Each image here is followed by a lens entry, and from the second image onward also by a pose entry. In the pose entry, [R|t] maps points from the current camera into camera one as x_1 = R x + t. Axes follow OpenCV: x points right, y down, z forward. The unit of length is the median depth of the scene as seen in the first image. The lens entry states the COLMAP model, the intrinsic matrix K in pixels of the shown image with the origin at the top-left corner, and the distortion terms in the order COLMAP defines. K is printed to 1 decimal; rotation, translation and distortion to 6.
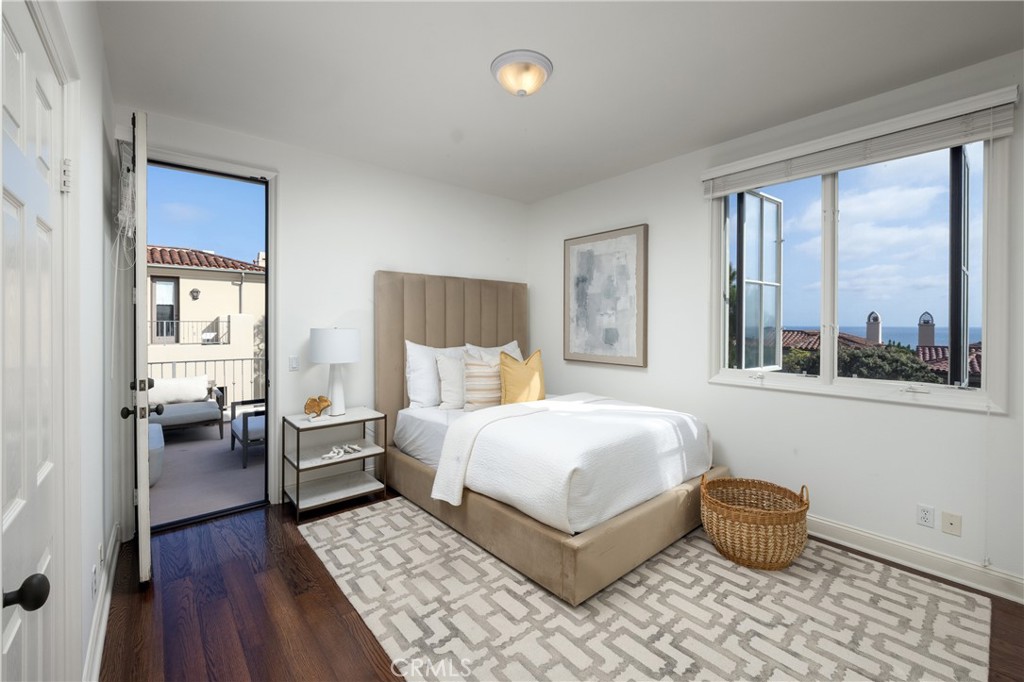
lens RADIAL K [[423.4, 0, 512.5], [0, 423.4, 330.3], [0, 0, 1]] dist [-0.002042, -0.000208]
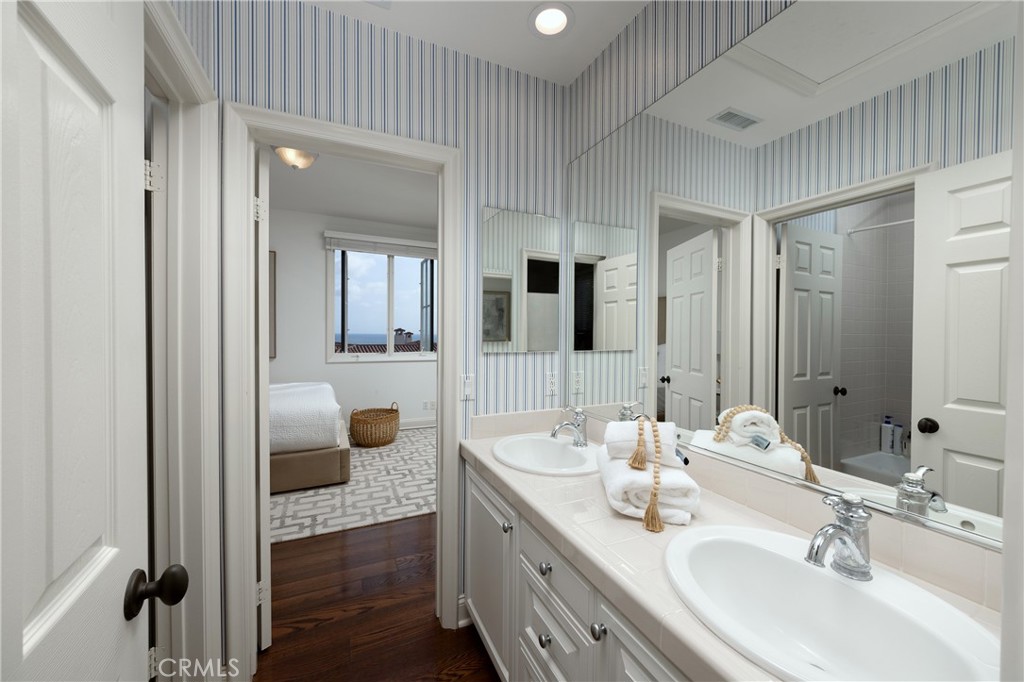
lens RADIAL K [[380.8, 0, 511.9], [0, 380.8, 339.0], [0, 0, 1]] dist [0.000012, 0.000004]
pose [[0.259140, -0.010523, 0.965782, -1.232668], [-0.003353, 0.999925, 0.011795, 0.023796], [-0.965834, -0.006294, 0.259086, -0.089566]]
